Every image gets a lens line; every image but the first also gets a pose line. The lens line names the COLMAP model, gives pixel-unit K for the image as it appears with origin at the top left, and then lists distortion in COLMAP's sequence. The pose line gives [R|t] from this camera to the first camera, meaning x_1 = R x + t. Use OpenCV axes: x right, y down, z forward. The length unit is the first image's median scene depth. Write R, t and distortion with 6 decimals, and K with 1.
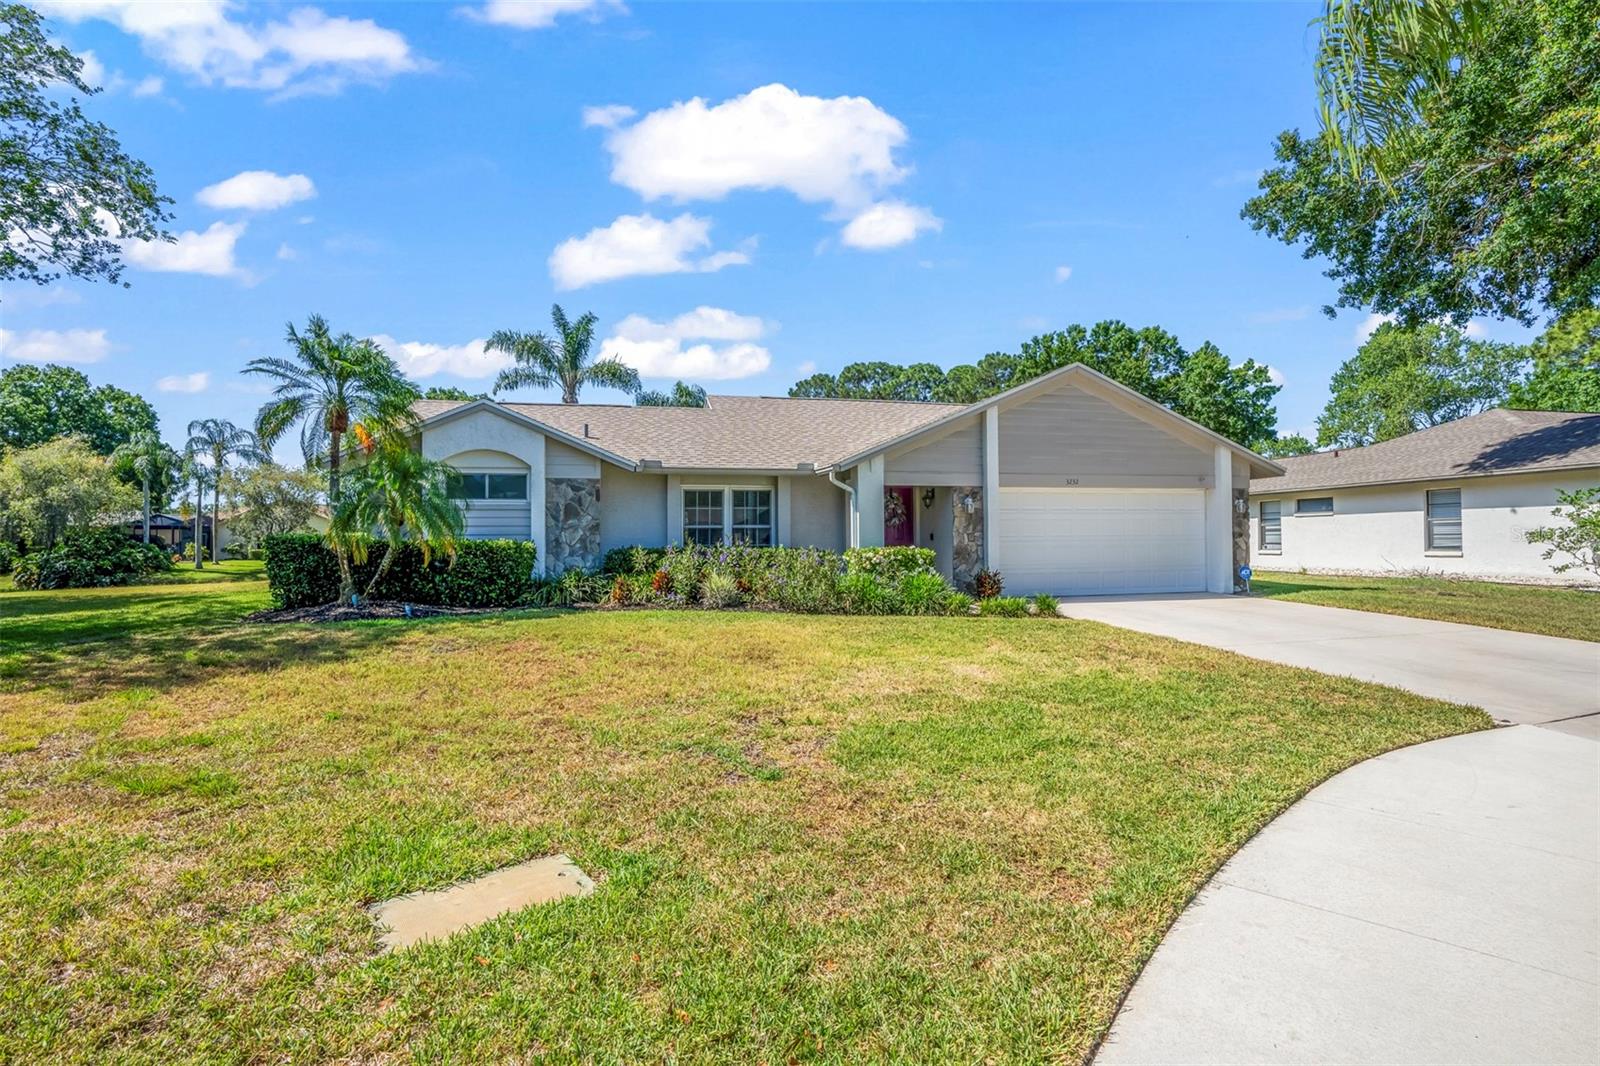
lens RADIAL K [[770.2, 0, 808.1], [0, 770.2, 547.1], [0, 0, 1]] dist [-0.056286, 0.026351]
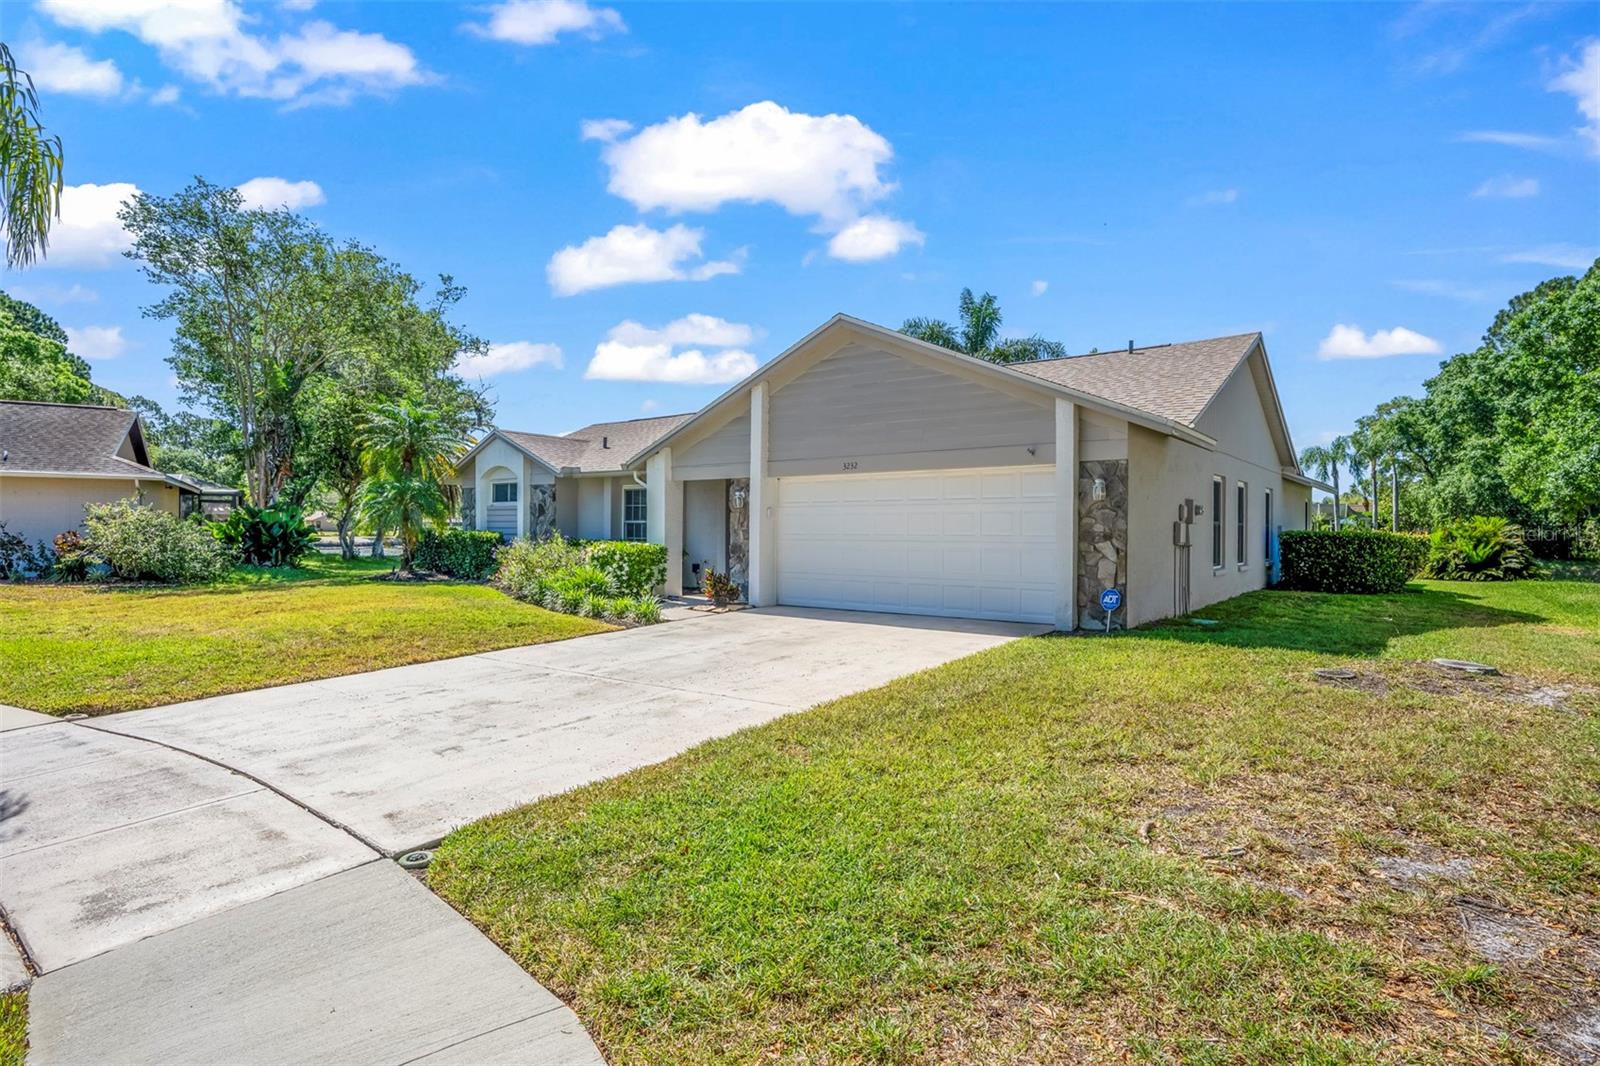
lens RADIAL K [[832.1, 0, 795.7], [0, 832.1, 530.6], [0, 0, 1]] dist [-0.015426, 0.000283]
pose [[0.635468, 0.011220, -0.772045, 0.925013], [-0.015438, 0.999879, 0.001824, -0.018321], [0.771973, 0.010760, 0.635565, 0.389647]]
